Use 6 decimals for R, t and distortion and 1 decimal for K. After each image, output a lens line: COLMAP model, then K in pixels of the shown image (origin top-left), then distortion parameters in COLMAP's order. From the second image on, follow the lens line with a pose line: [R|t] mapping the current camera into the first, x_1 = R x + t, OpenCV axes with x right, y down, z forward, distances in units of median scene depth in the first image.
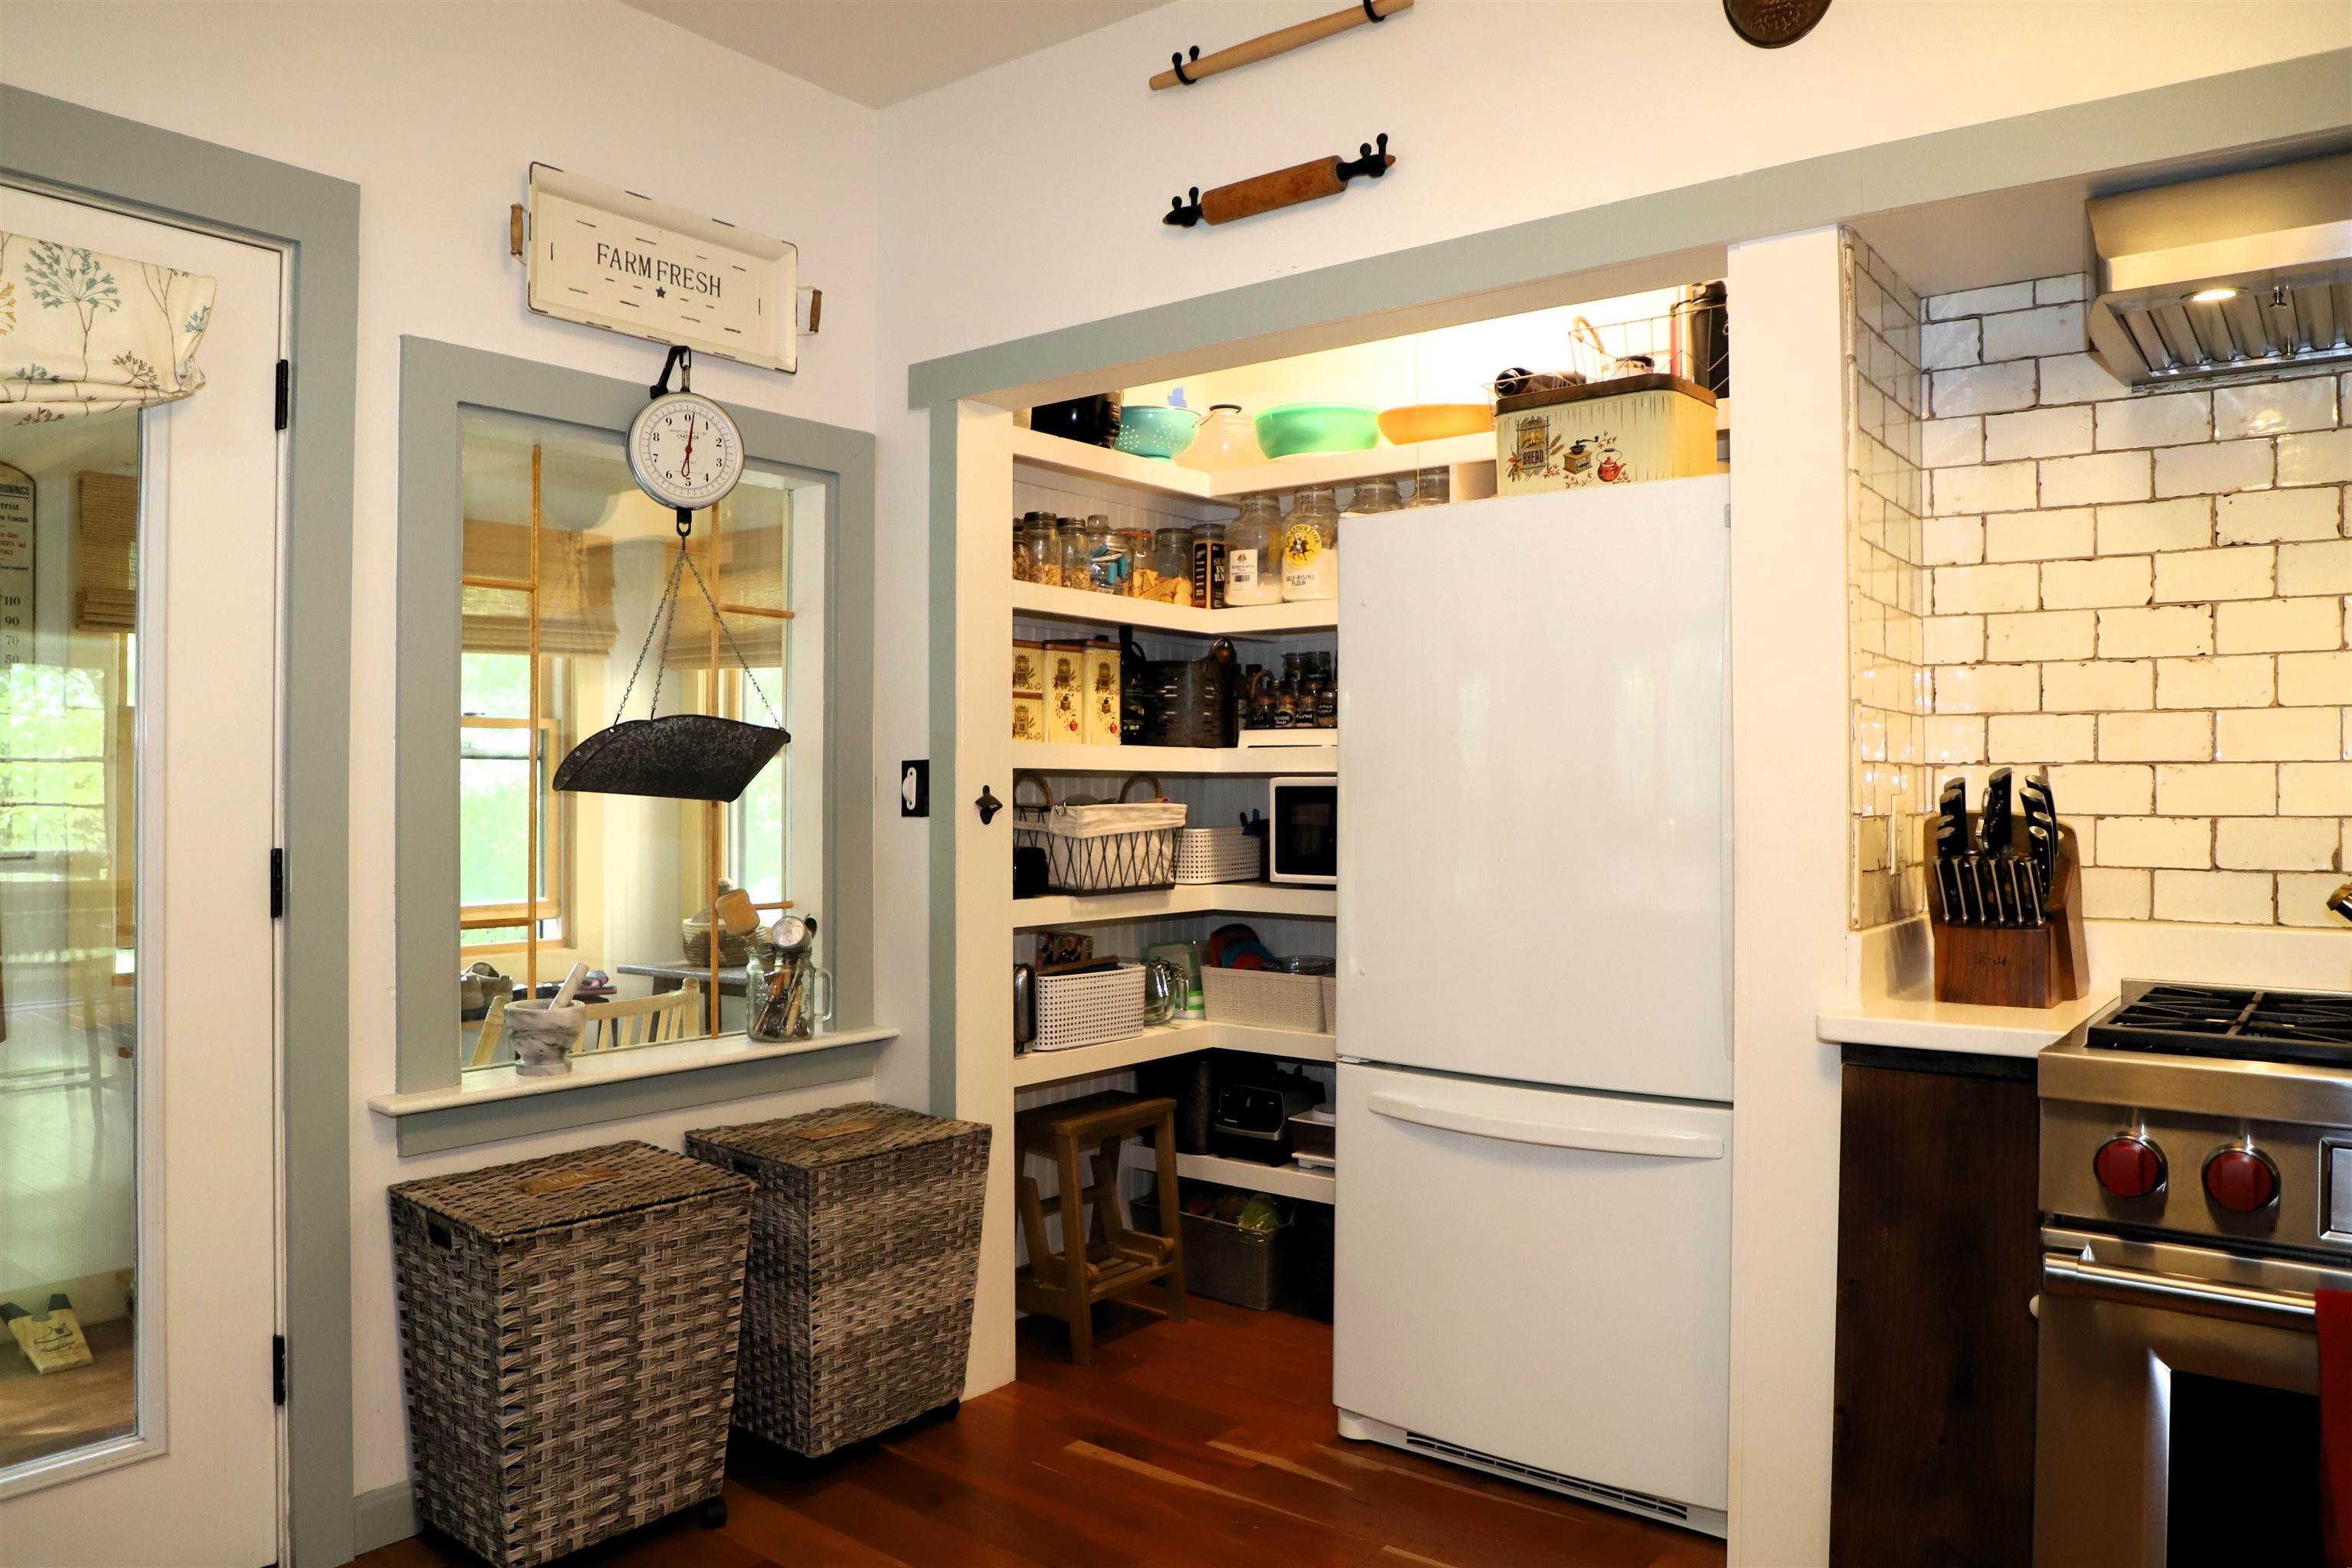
lens RADIAL K [[1594.2, 0, 1176.2], [0, 1594.2, 772.8], [0, 0, 1]] dist [-0.080757, 0.038027]
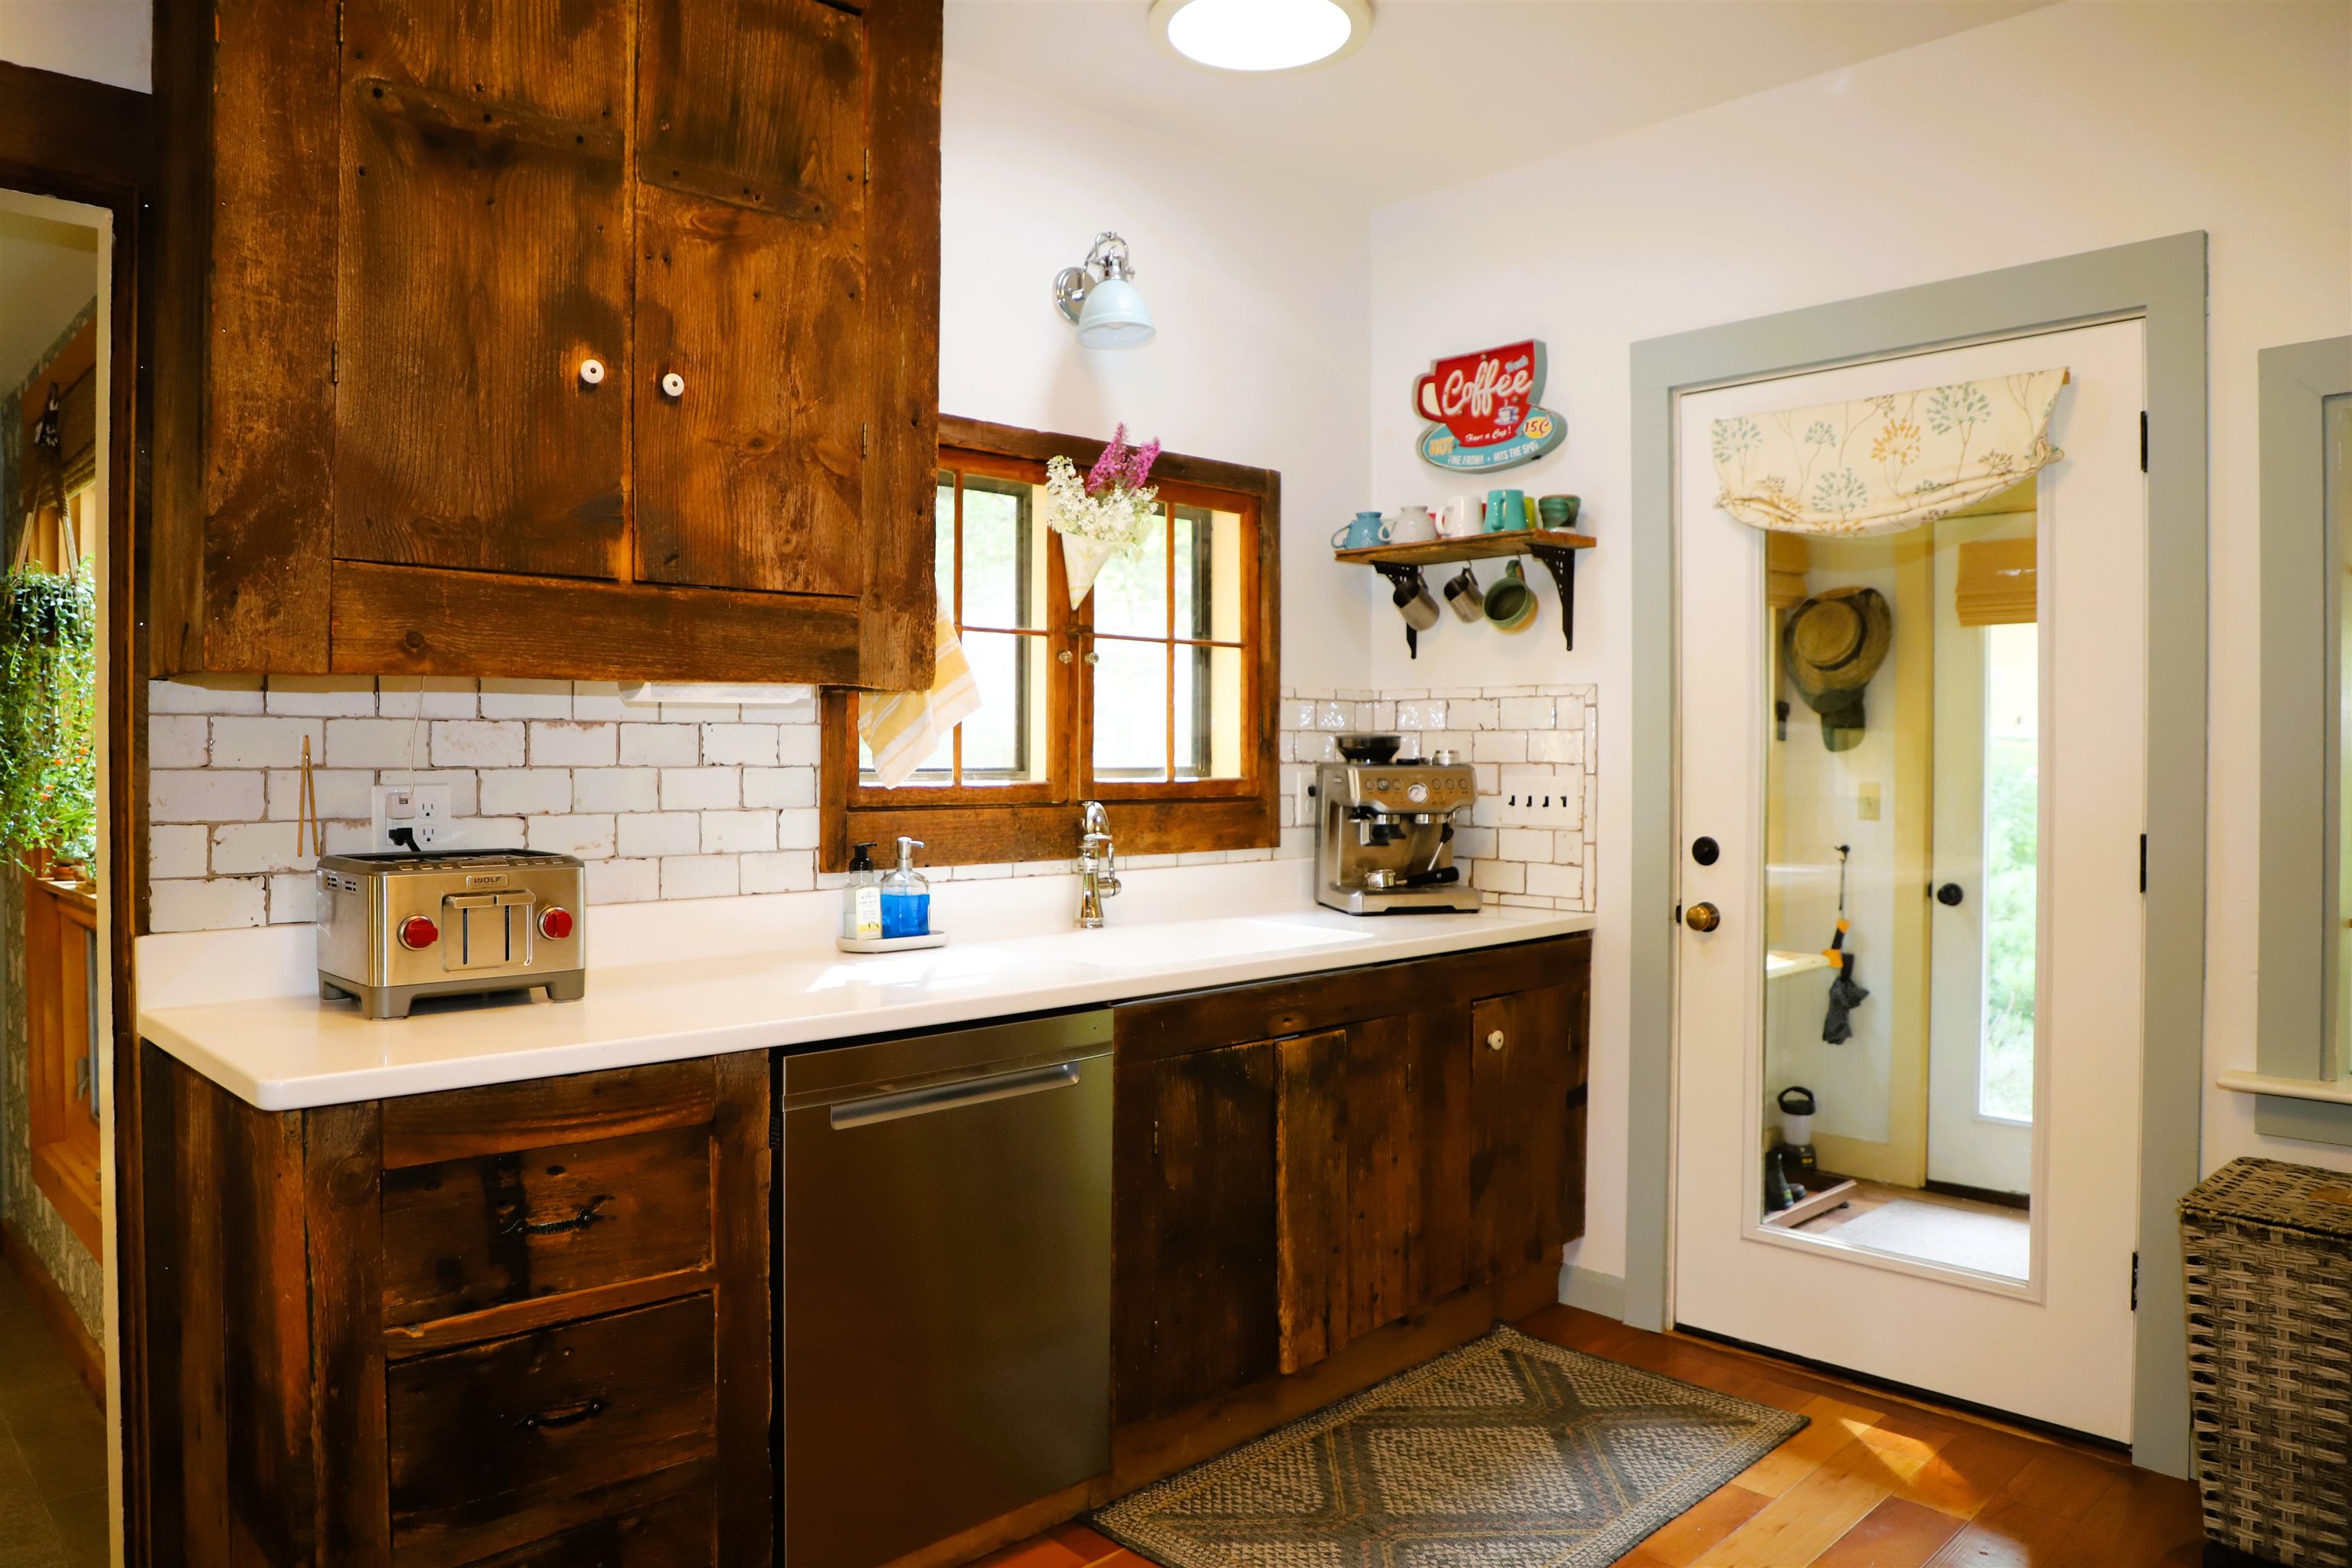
lens RADIAL K [[1594.2, 0, 1176.2], [0, 1594.2, 772.8], [0, 0, 1]] dist [-0.080757, 0.038027]
pose [[-0.144252, 0.008185, -0.989507, 0.683634], [0.008091, 0.999942, 0.007092, -0.011327], [0.989508, -0.006983, -0.144310, 0.461994]]
